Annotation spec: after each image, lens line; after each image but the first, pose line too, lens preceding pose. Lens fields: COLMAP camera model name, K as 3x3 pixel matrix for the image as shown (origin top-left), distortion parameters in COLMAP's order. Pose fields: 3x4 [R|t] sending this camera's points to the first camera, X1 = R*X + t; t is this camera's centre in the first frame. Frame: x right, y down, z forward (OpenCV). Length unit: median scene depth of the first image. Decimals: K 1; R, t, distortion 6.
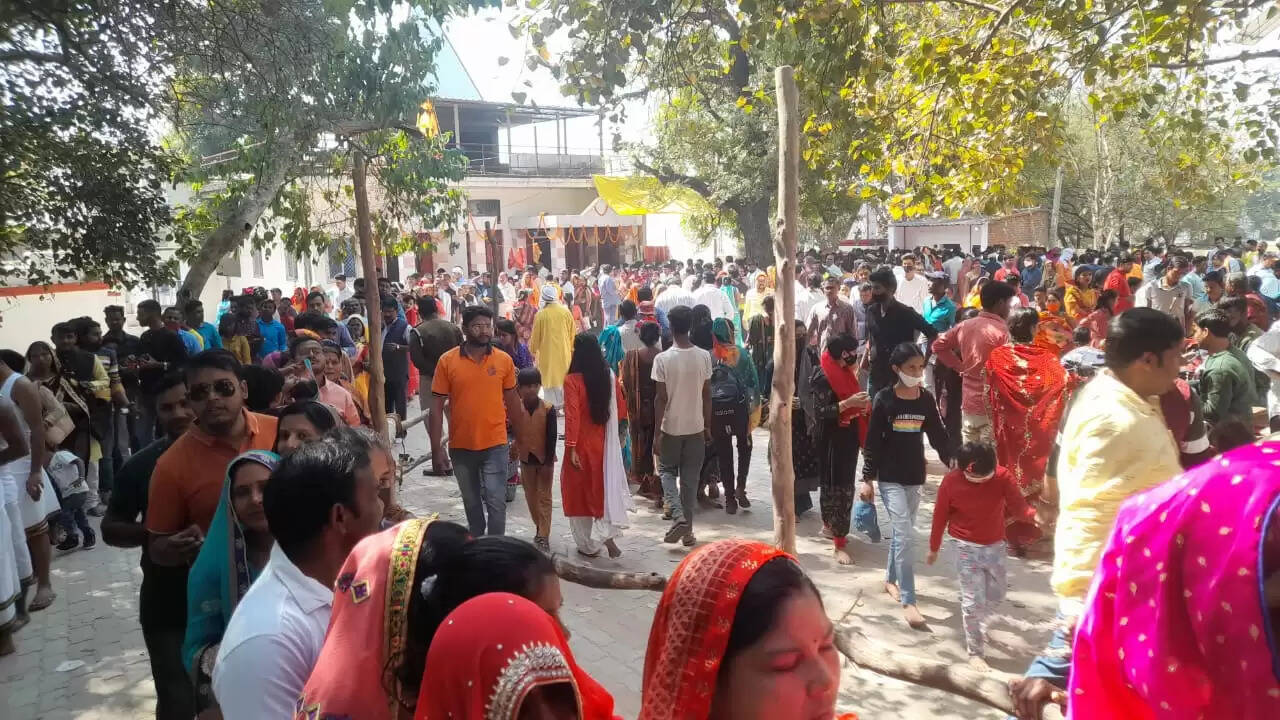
lens RADIAL K [[822.2, 0, 646.0], [0, 822.2, 362.7], [0, 0, 1]] dist [0.002034, 0.001122]
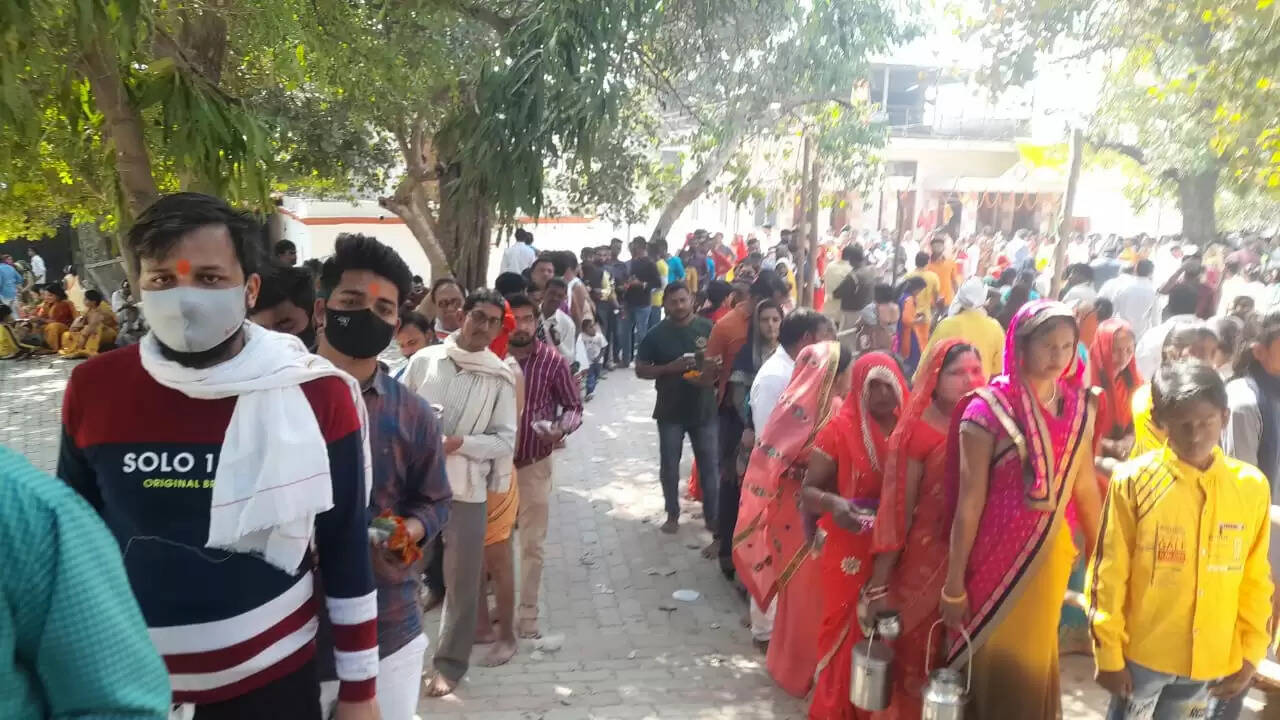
lens RADIAL K [[822.2, 0, 646.0], [0, 822.2, 362.7], [0, 0, 1]] dist [0.002034, 0.001122]
pose [[0.883580, 0.139794, -0.446928, 0.026989], [-0.114734, 0.989939, 0.082812, 0.010930], [0.454008, -0.021893, 0.890729, -0.124904]]
